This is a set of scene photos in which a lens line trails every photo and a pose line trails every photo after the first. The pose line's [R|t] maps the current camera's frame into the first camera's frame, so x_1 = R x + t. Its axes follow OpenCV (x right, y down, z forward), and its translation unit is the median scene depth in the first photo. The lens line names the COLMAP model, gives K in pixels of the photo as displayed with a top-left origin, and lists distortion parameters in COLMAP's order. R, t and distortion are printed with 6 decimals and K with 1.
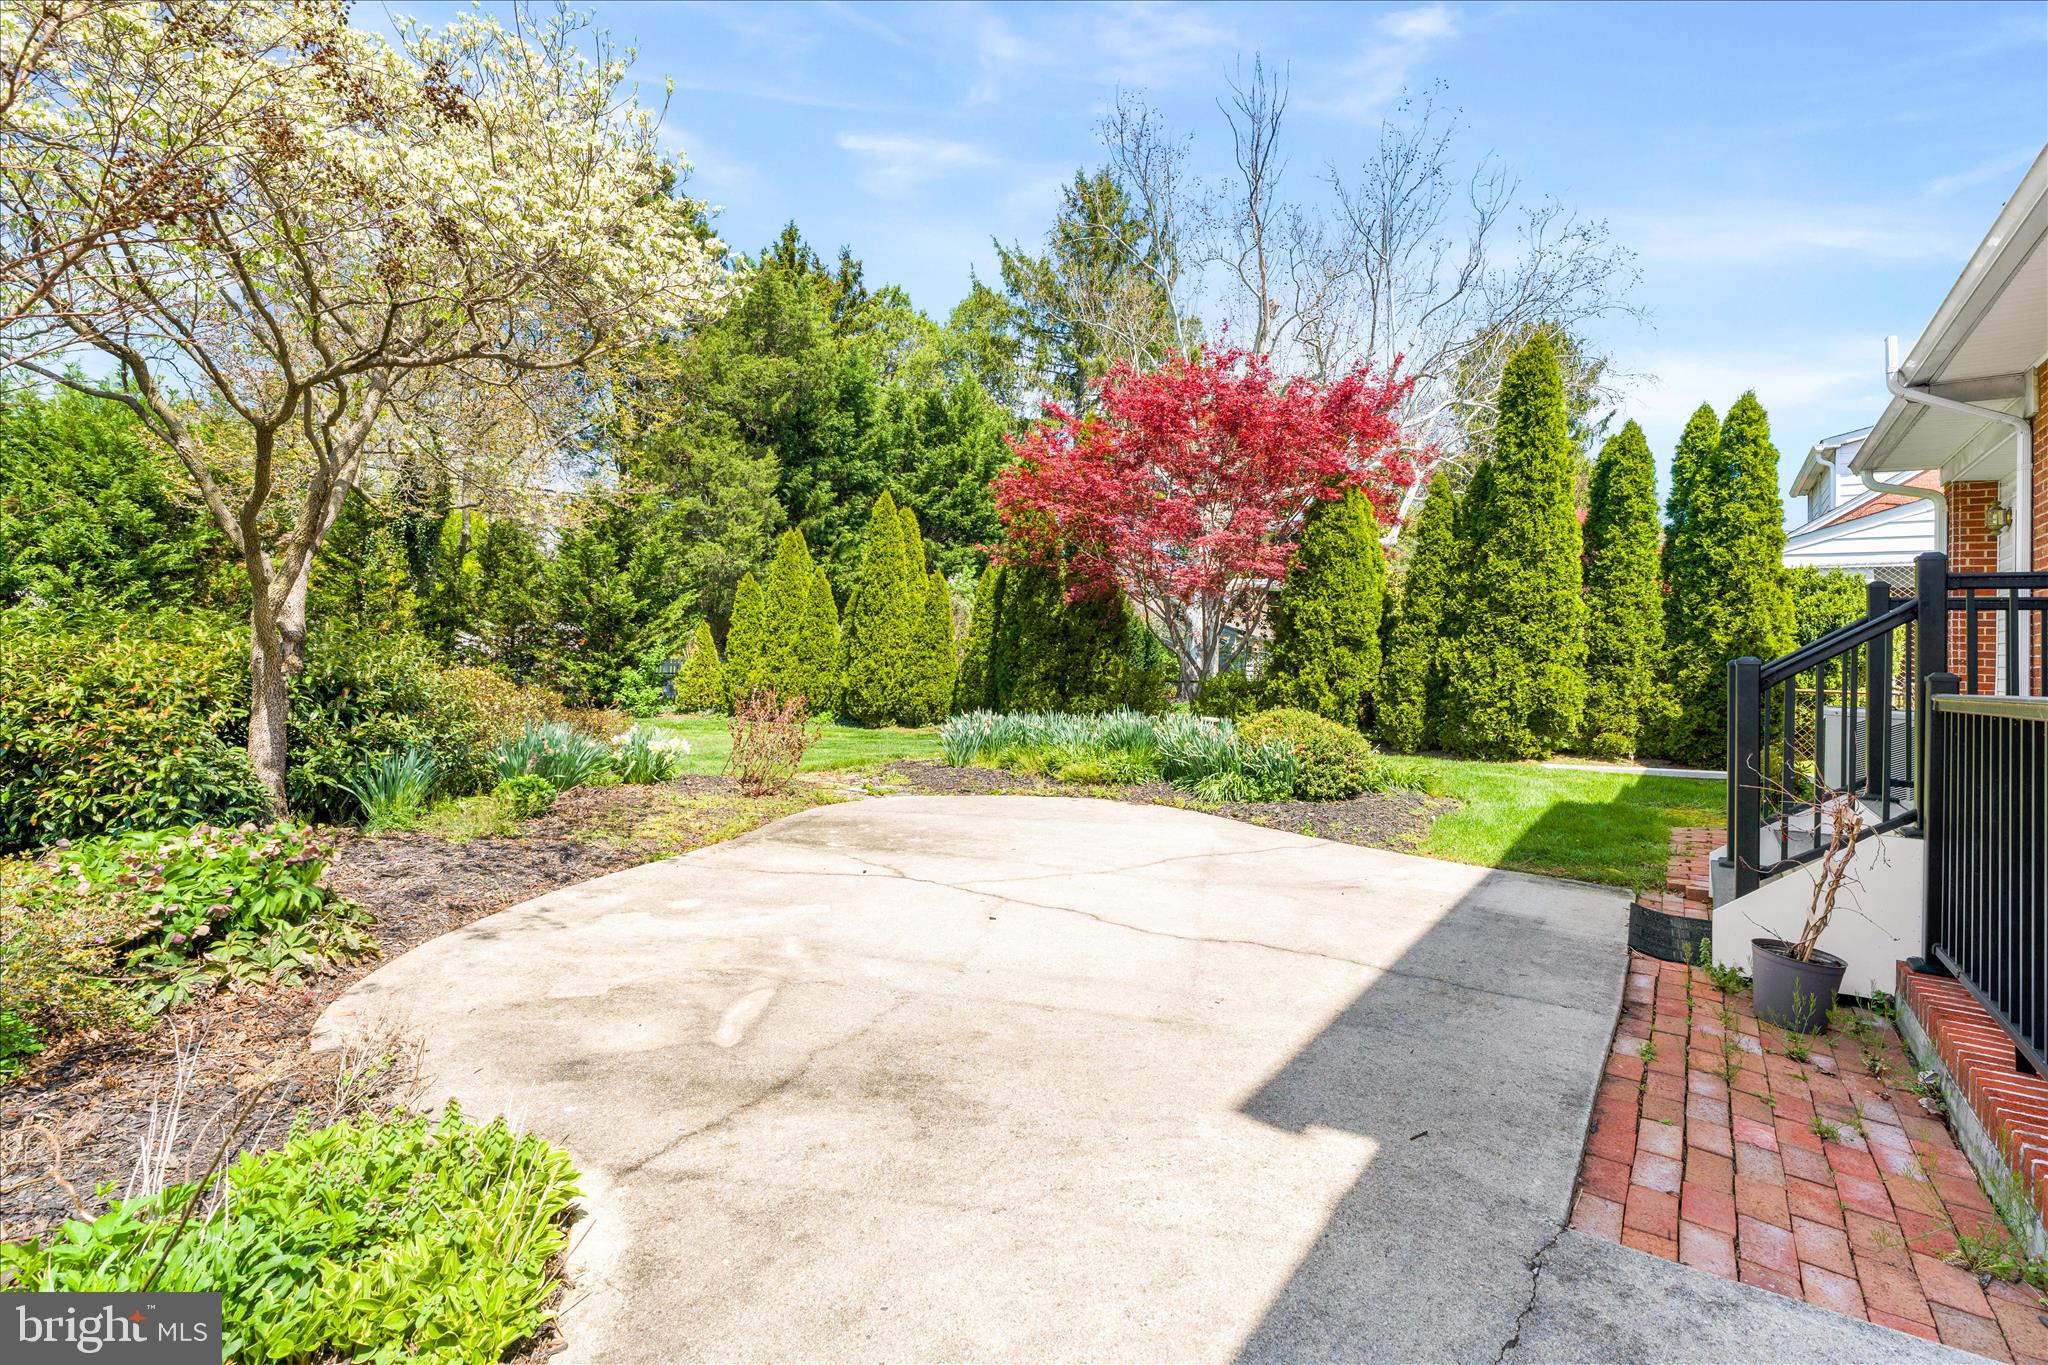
lens RADIAL K [[904.0, 0, 1018.5], [0, 904.0, 654.9], [0, 0, 1]] dist [-0.001443, 0.000215]
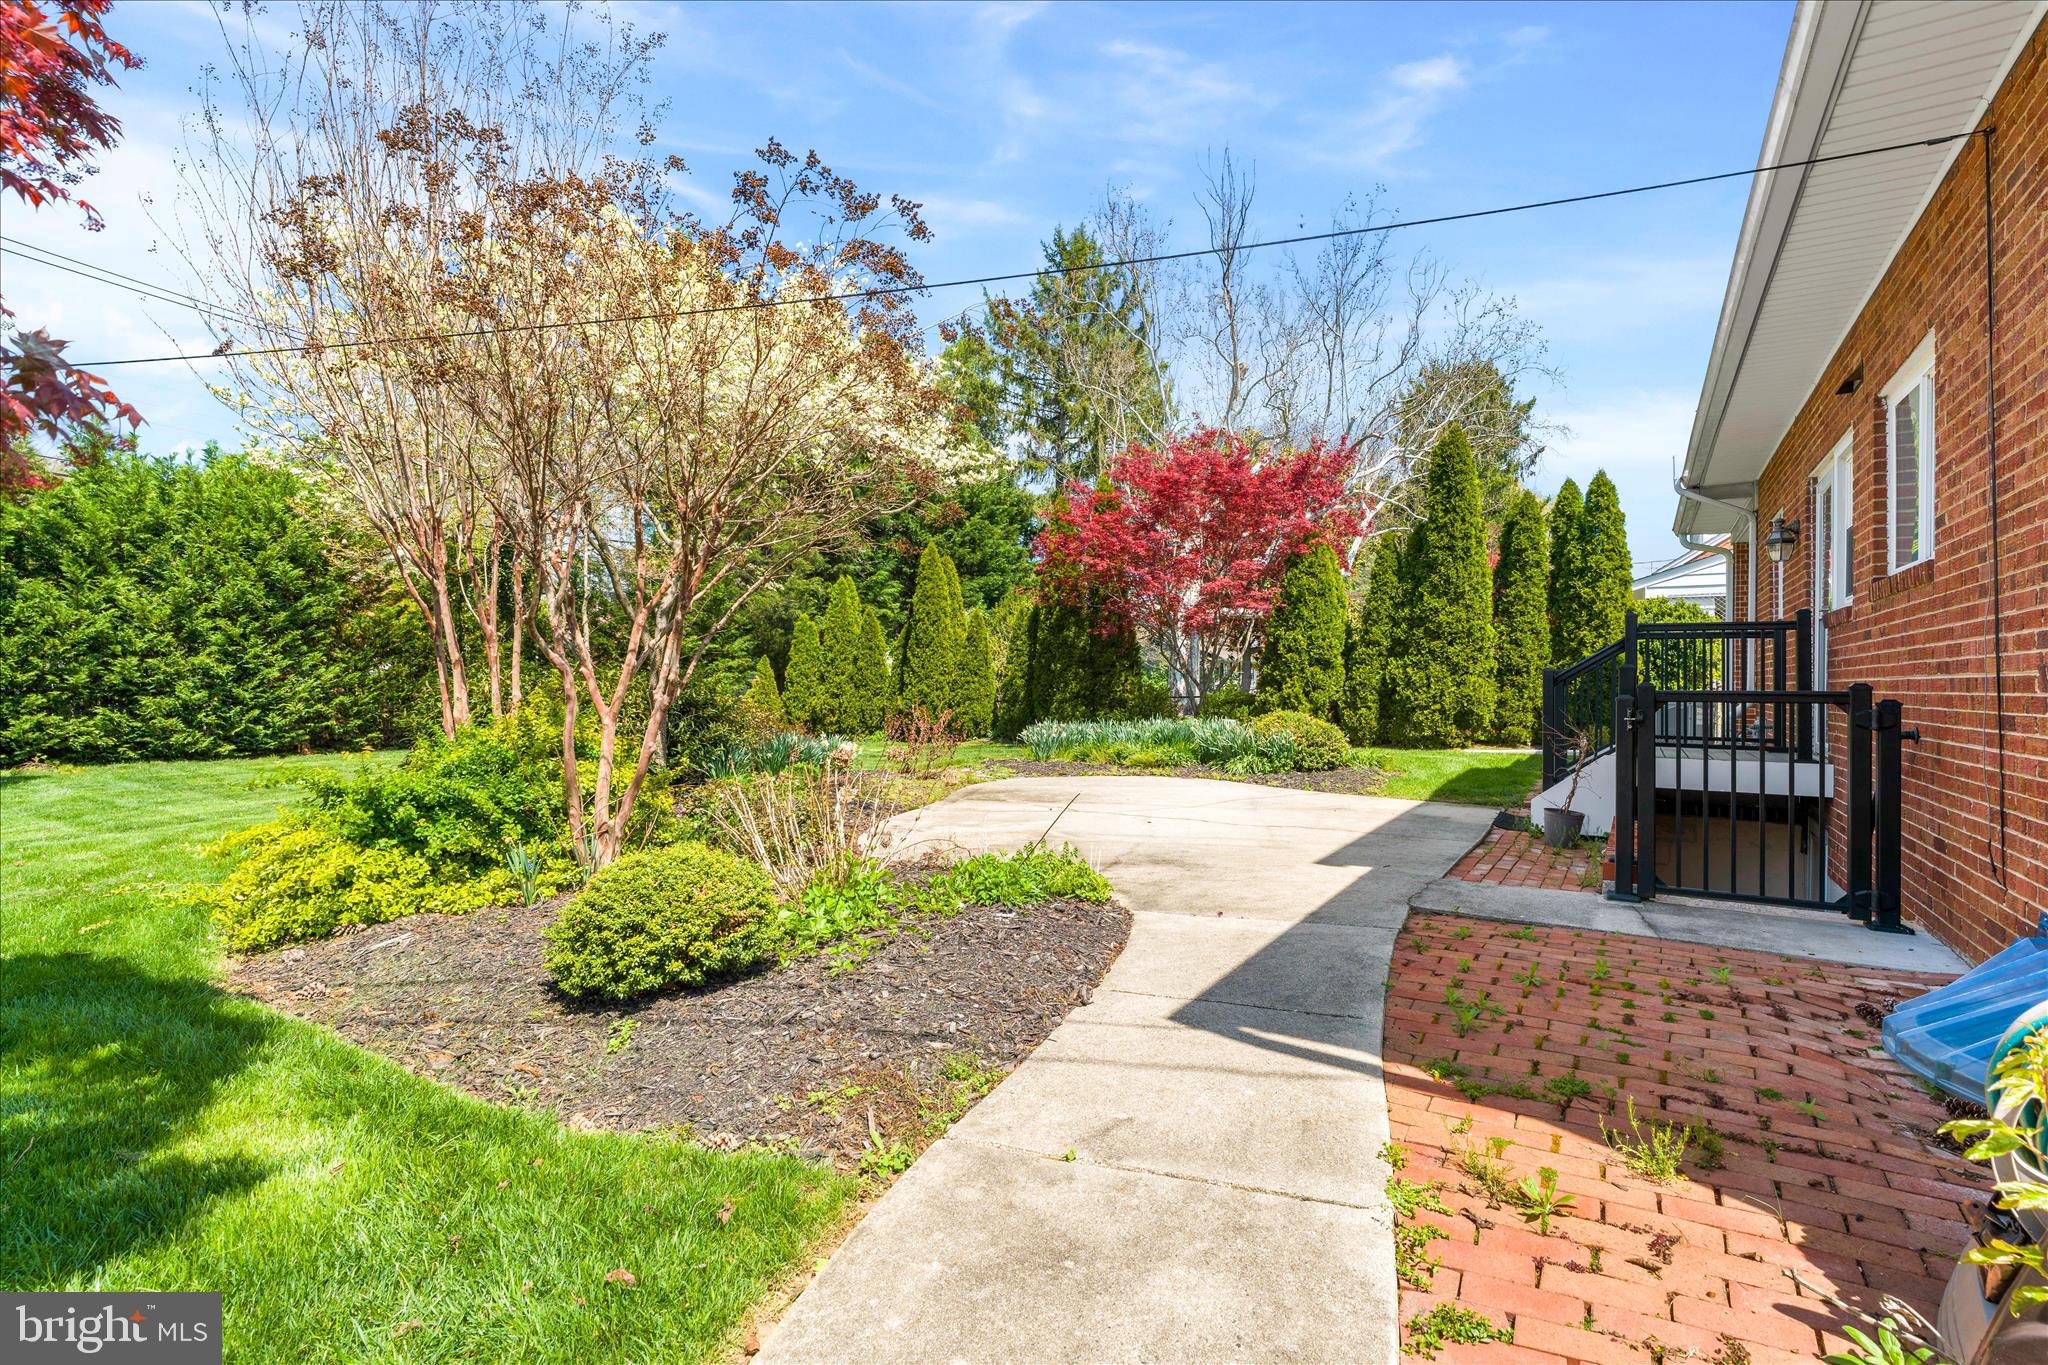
lens RADIAL K [[928.3, 0, 1025.0], [0, 928.3, 697.4], [0, 0, 1]] dist [-0.002682, 0.000354]
pose [[0.997791, -0.022320, 0.062575, -0.144000], [0.021152, 0.999591, 0.019269, 0.001220], [-0.062979, -0.017903, 0.997854, -0.306672]]
